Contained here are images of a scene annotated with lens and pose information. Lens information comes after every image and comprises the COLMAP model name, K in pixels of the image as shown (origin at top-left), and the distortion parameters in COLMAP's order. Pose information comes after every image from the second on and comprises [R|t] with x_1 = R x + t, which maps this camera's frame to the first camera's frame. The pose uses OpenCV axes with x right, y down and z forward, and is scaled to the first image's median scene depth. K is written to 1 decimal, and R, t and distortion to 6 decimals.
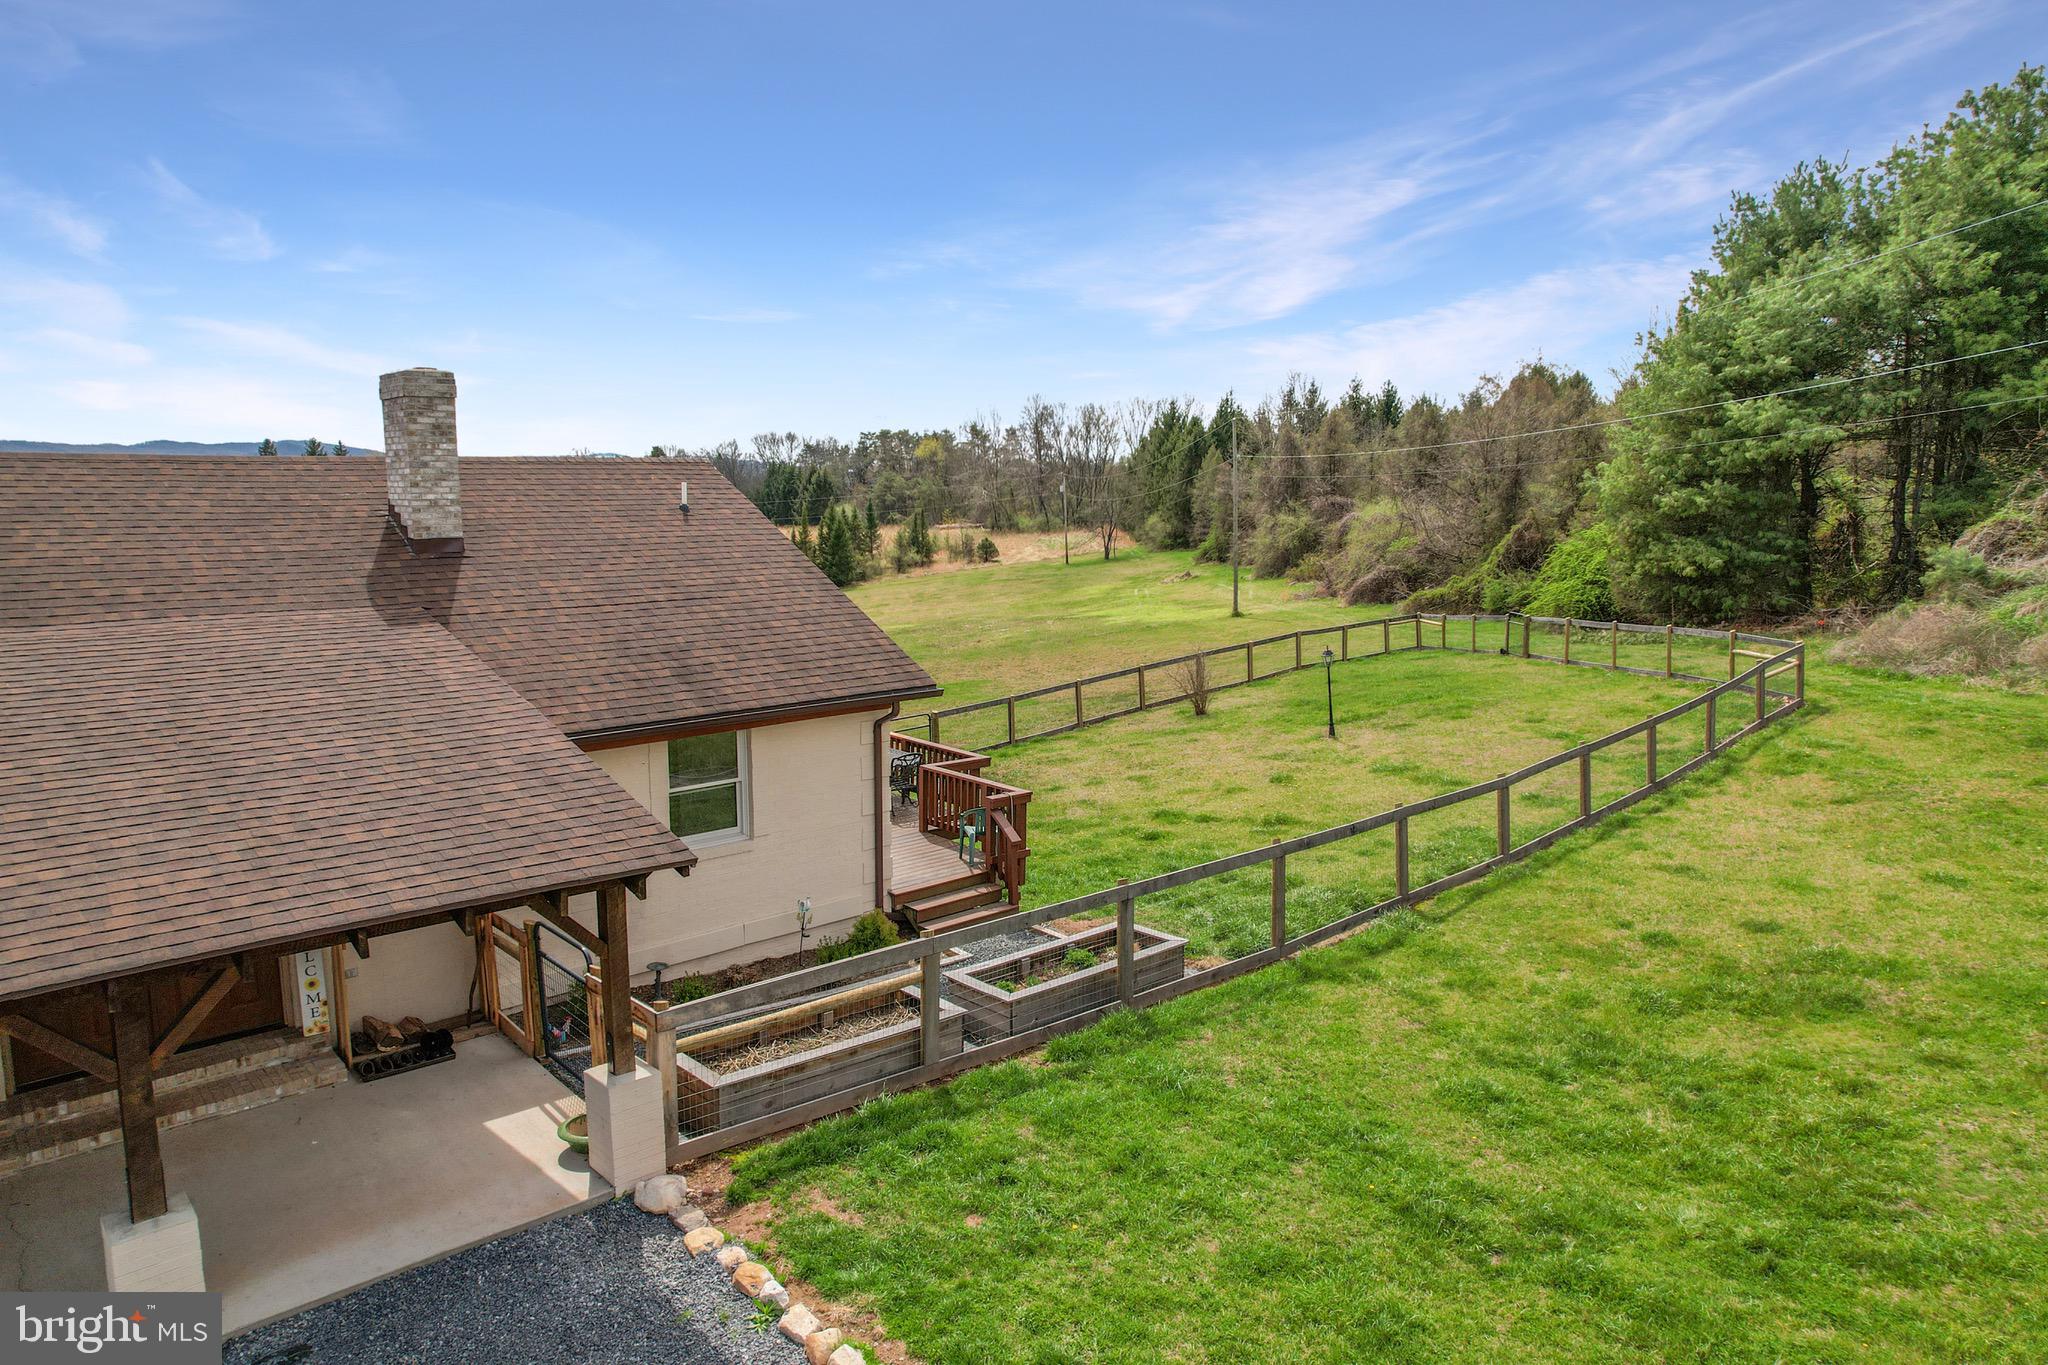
lens RADIAL K [[1304.6, 0, 1034.4], [0, 1304.6, 679.9], [0, 0, 1]] dist [-0.076814, 0.070284]
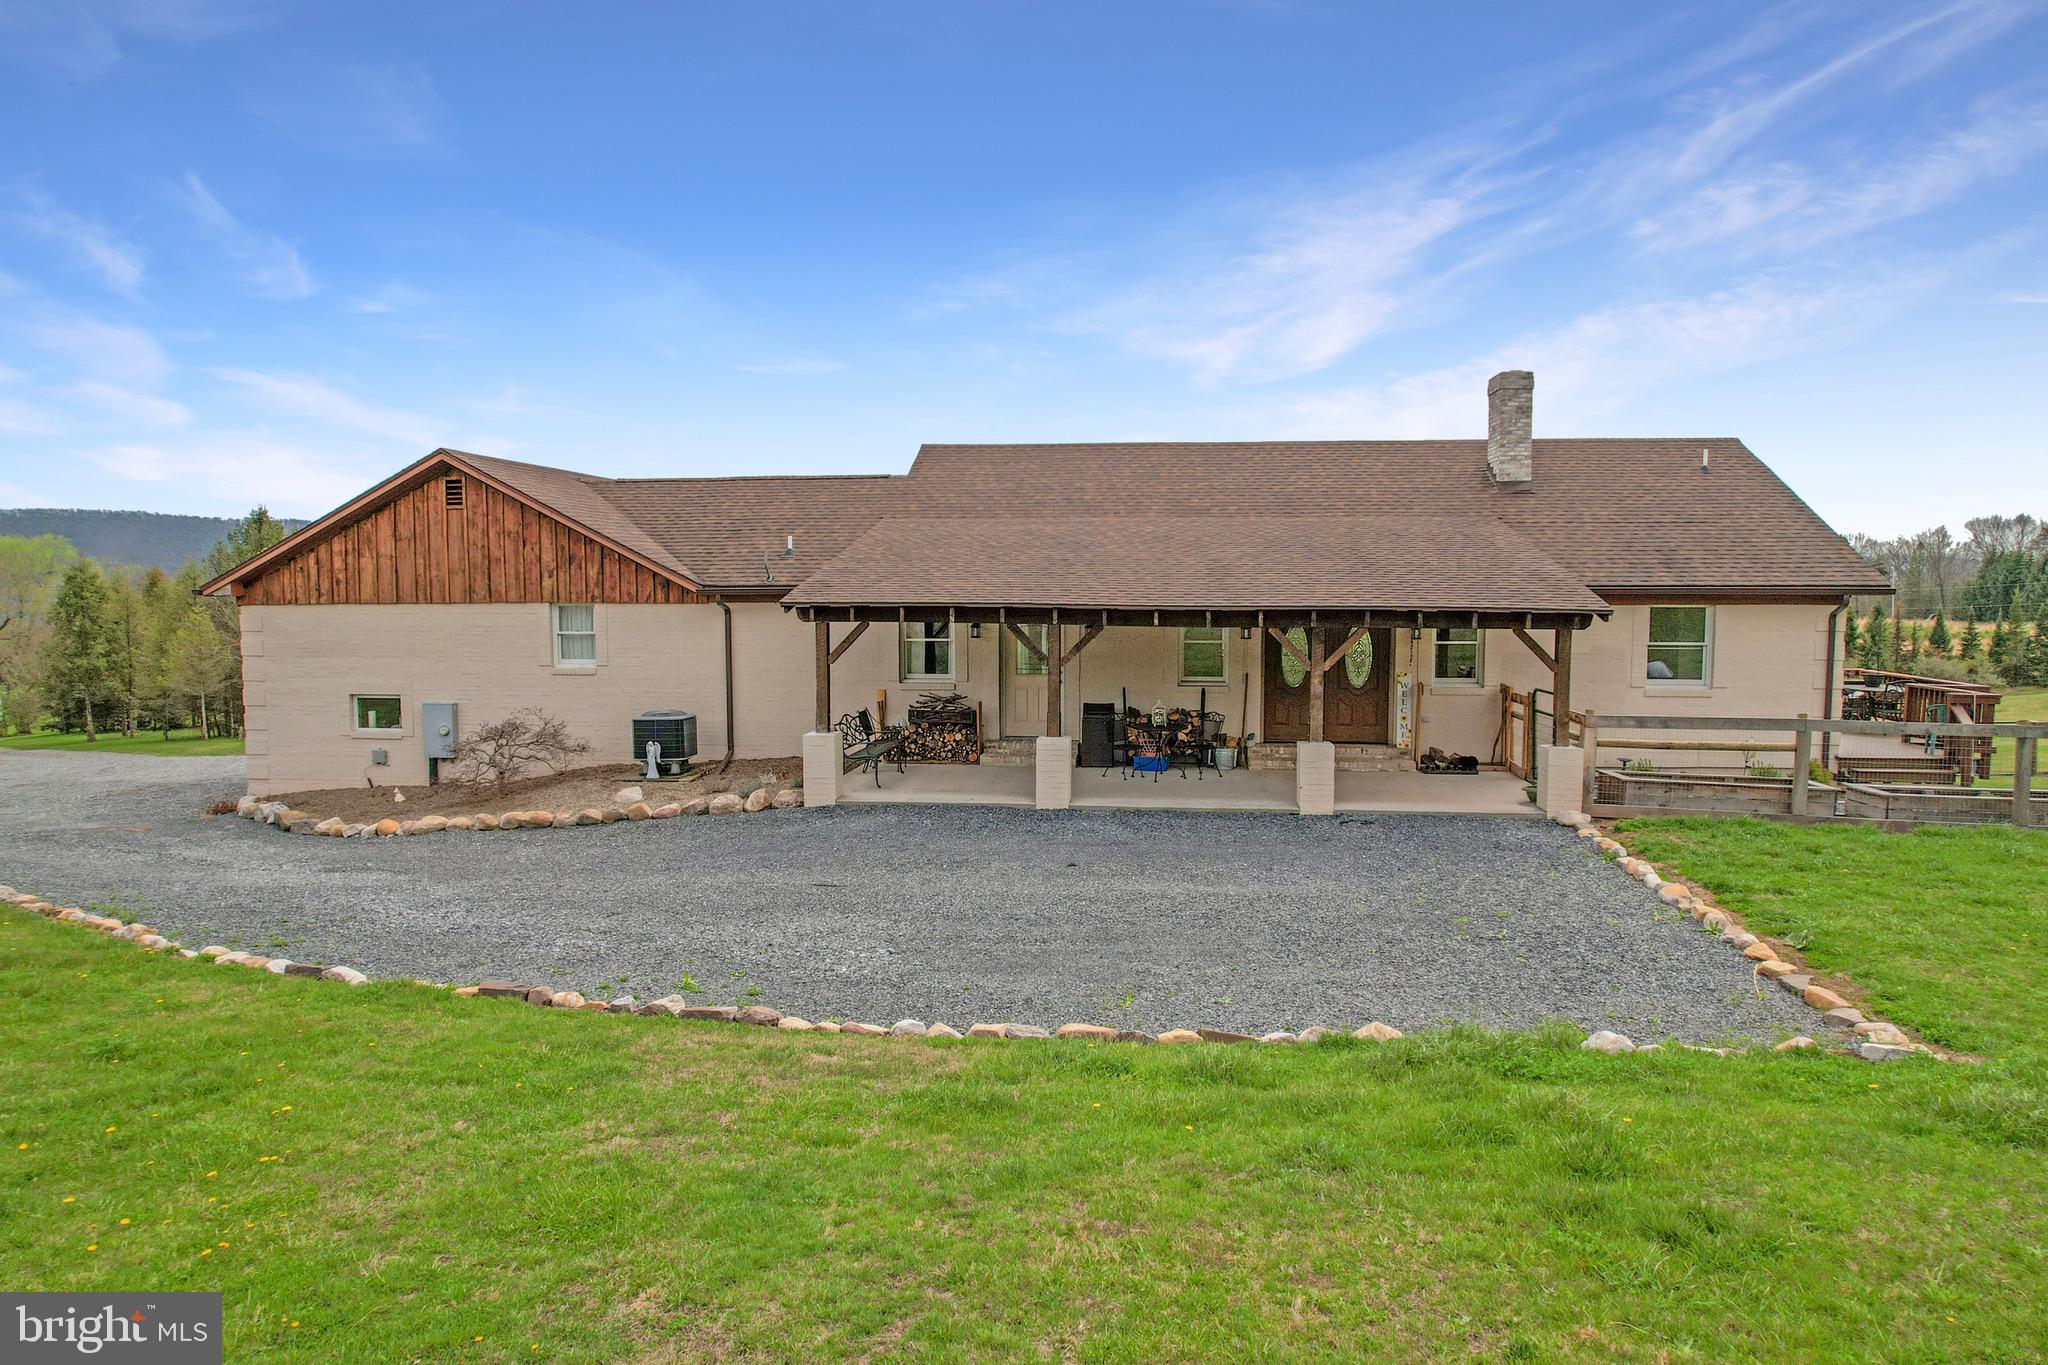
lens RADIAL K [[1304.6, 0, 1034.4], [0, 1304.6, 679.9], [0, 0, 1]] dist [-0.076814, 0.070284]
pose [[0.663123, 0.055688, -0.746436, 0.144491], [-0.111774, 0.993414, -0.025184, 0.104677], [0.740118, 0.100133, 0.664981, -0.189150]]
